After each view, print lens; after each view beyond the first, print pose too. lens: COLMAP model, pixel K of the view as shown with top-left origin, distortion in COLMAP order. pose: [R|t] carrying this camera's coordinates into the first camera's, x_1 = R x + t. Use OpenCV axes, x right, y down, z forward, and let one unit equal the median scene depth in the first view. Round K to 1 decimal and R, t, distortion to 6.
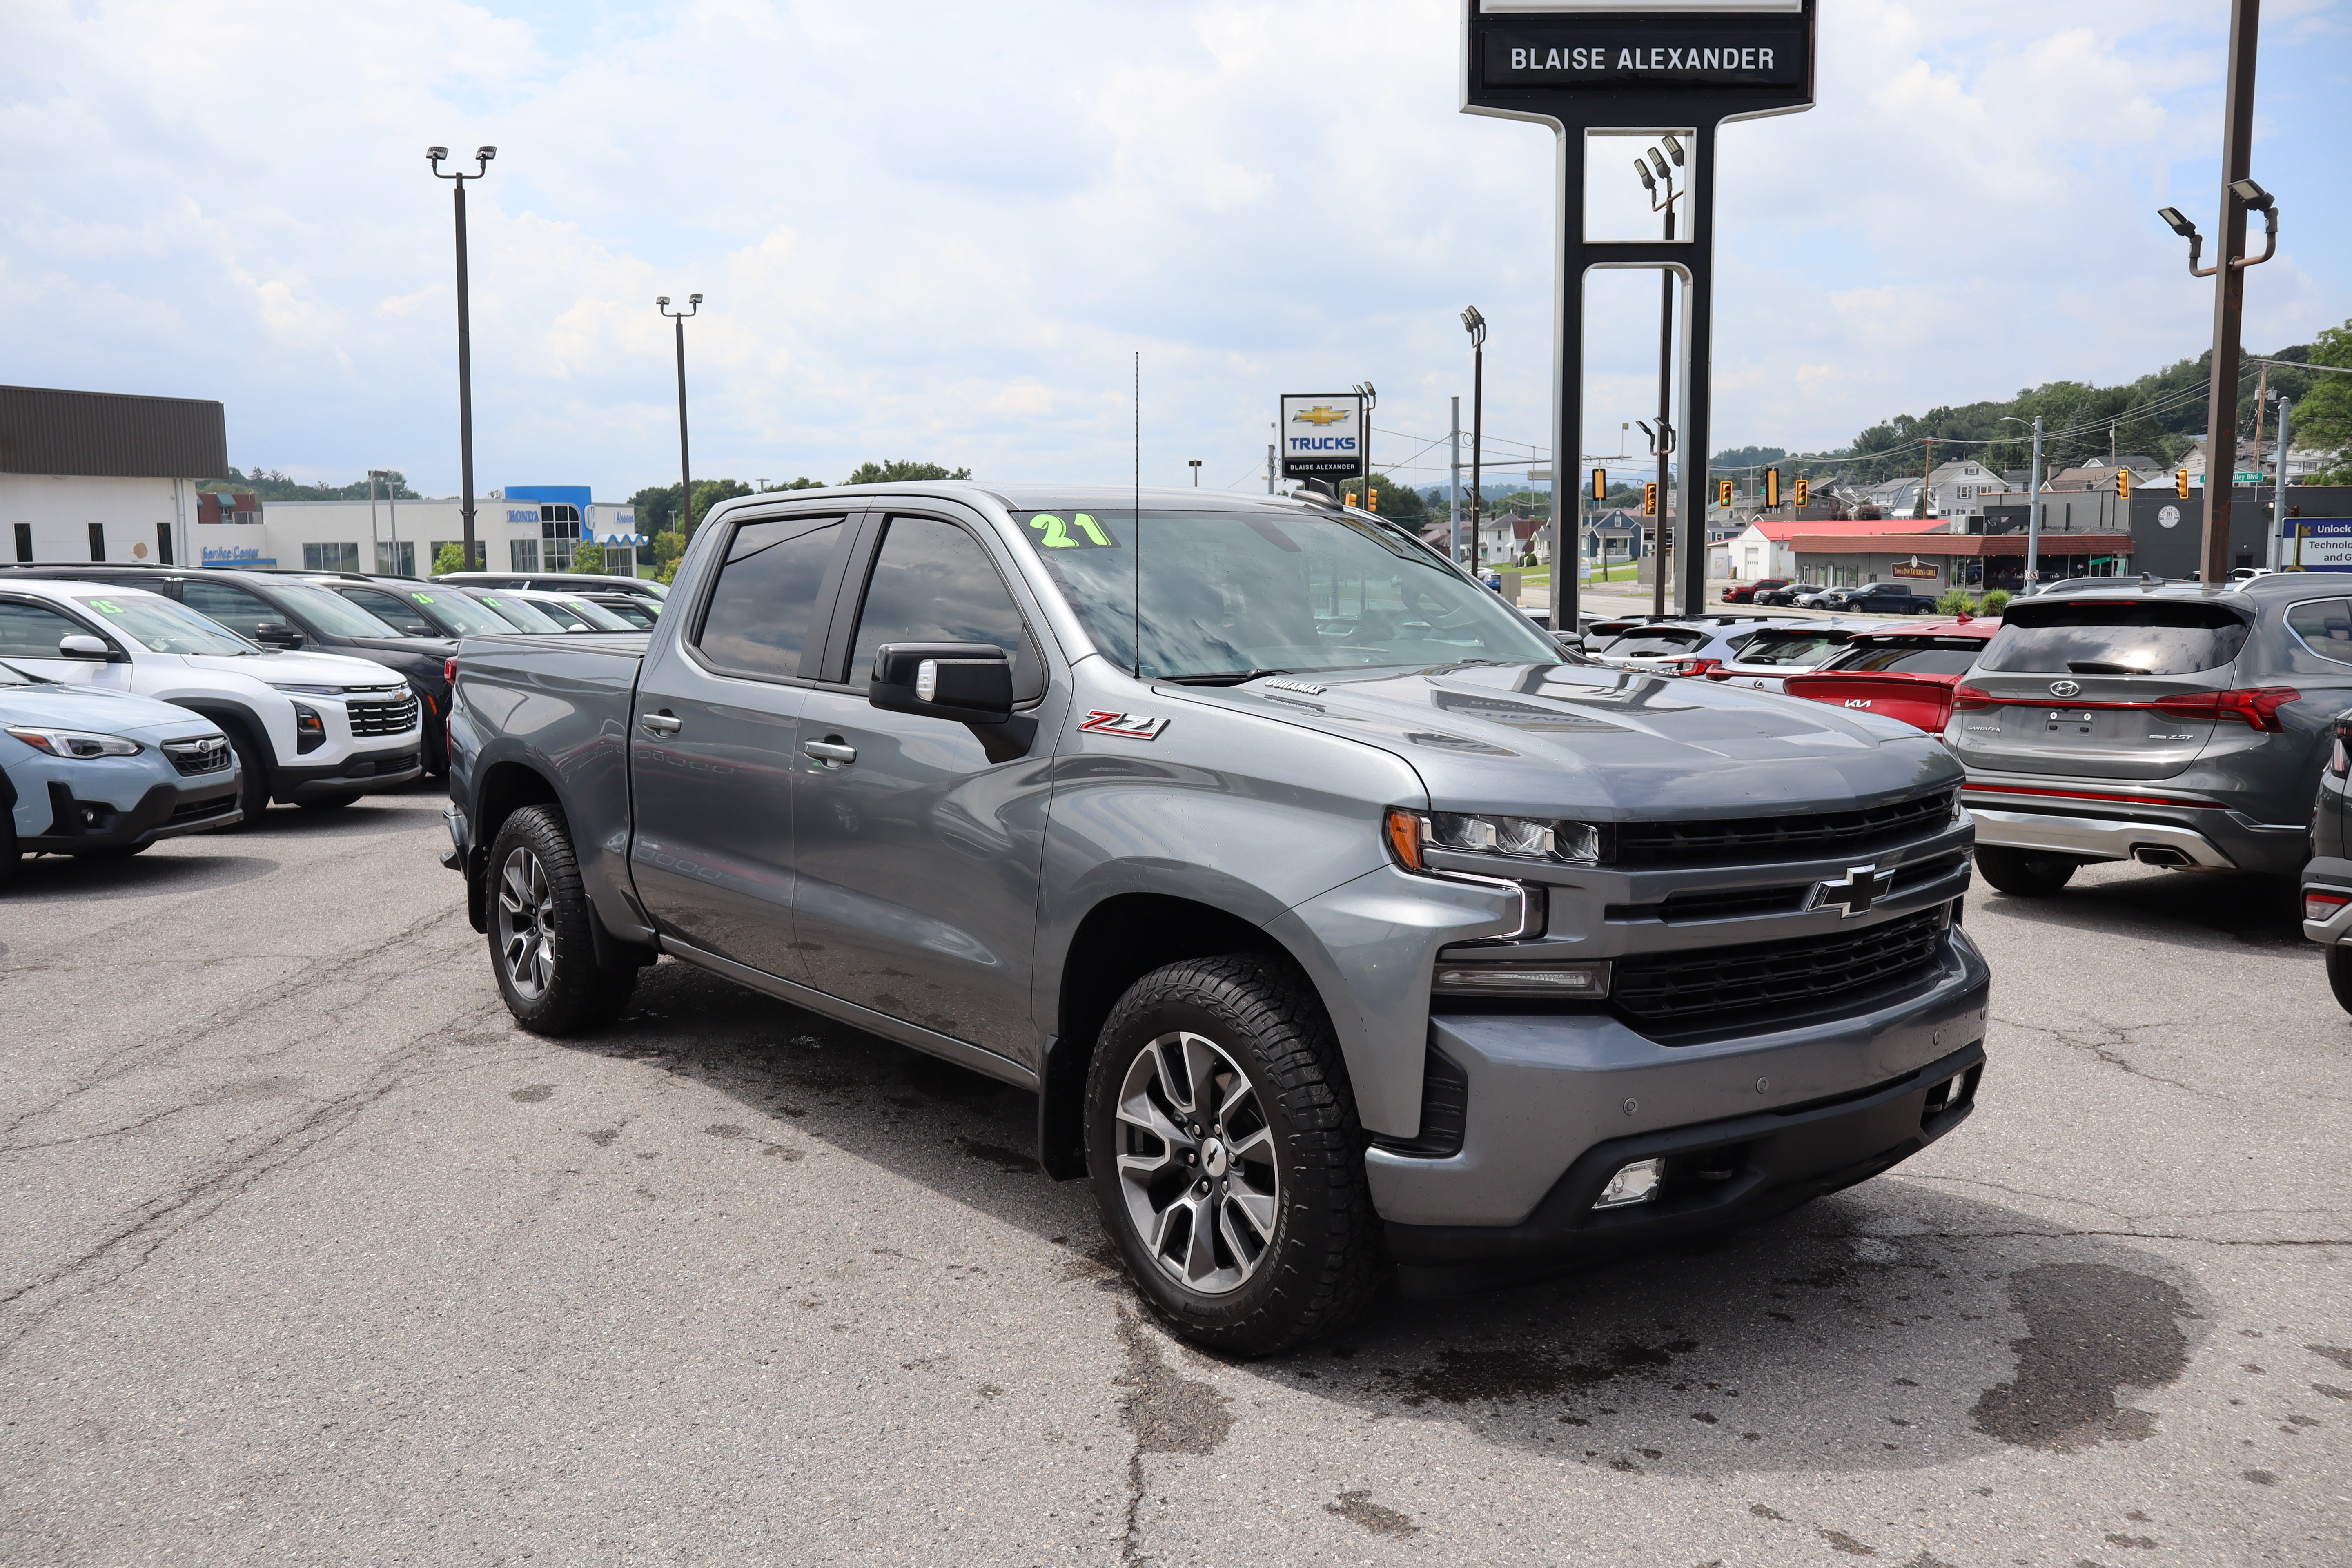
lens RADIAL K [[1965.3, 0, 1174.9], [0, 1965.3, 781.8], [0, 0, 1]] dist [-0.002445, 0.000030]
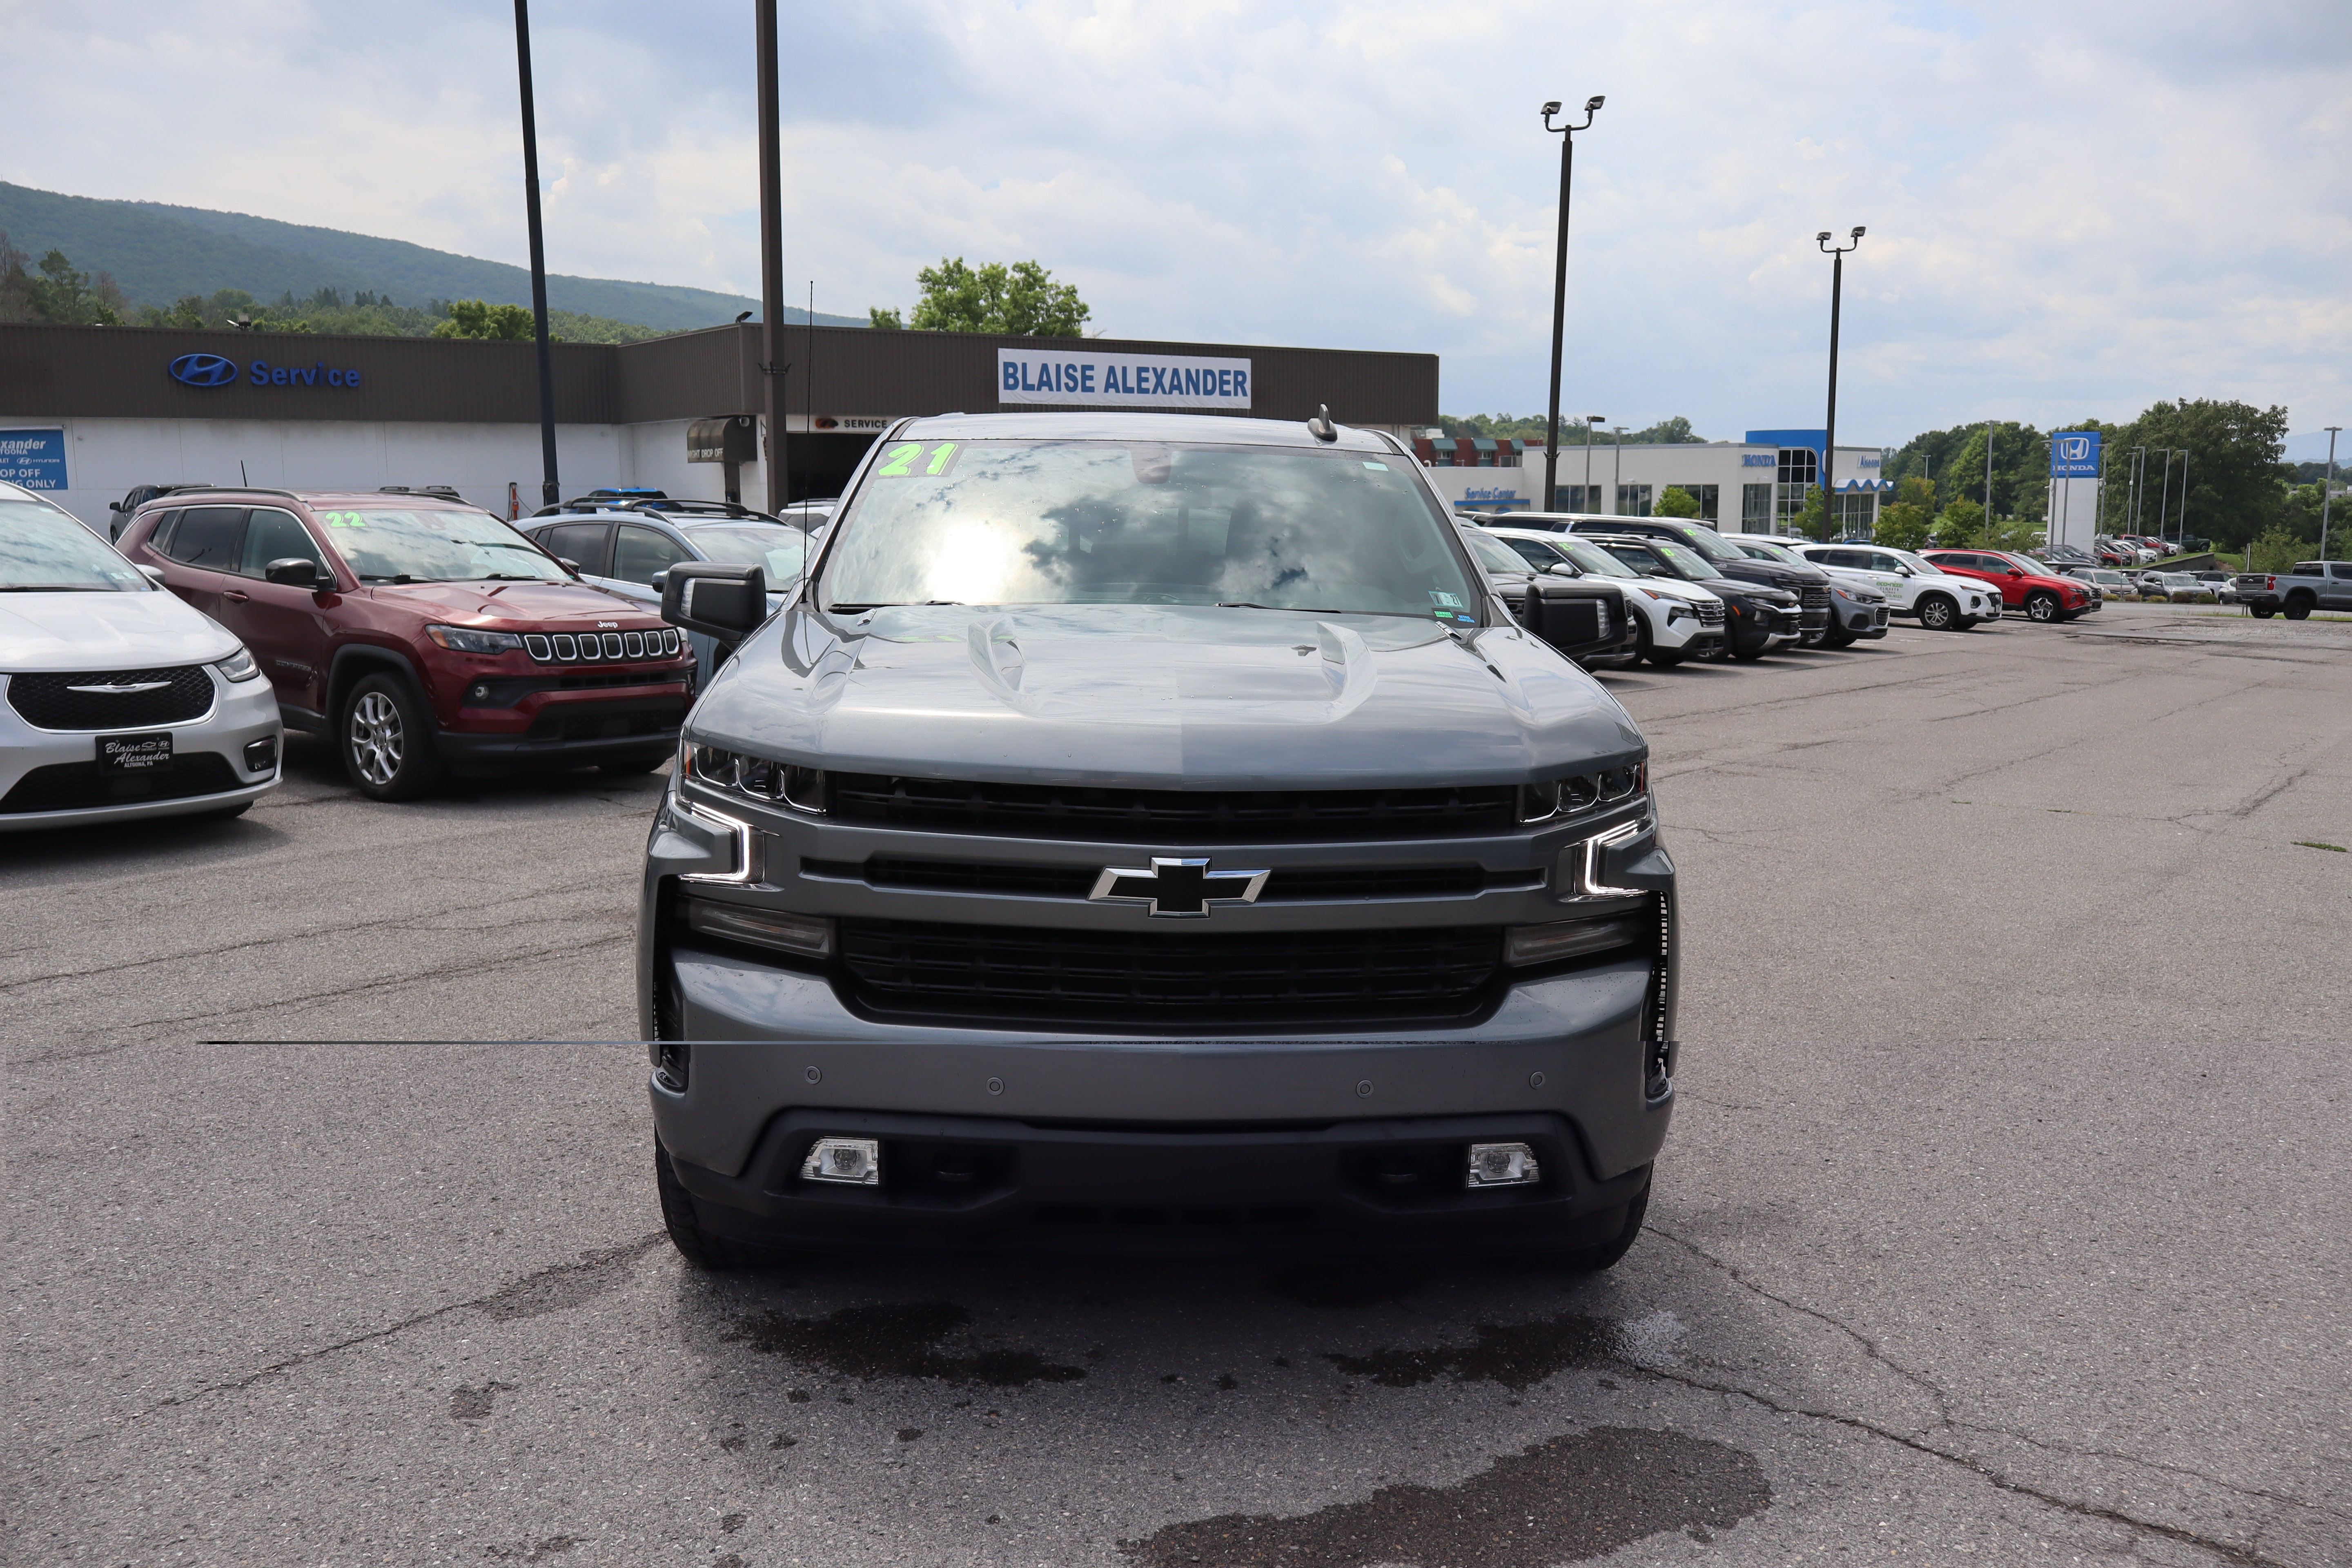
lens RADIAL K [[1965.3, 0, 1175.3], [0, 1965.3, 784.1], [0, 0, 1]] dist [-0.002445, 0.000030]
pose [[0.806017, 0.097070, -0.583878, 0.106888], [-0.080372, 0.995273, 0.054514, -0.004333], [0.586410, 0.002988, 0.810009, 0.041383]]
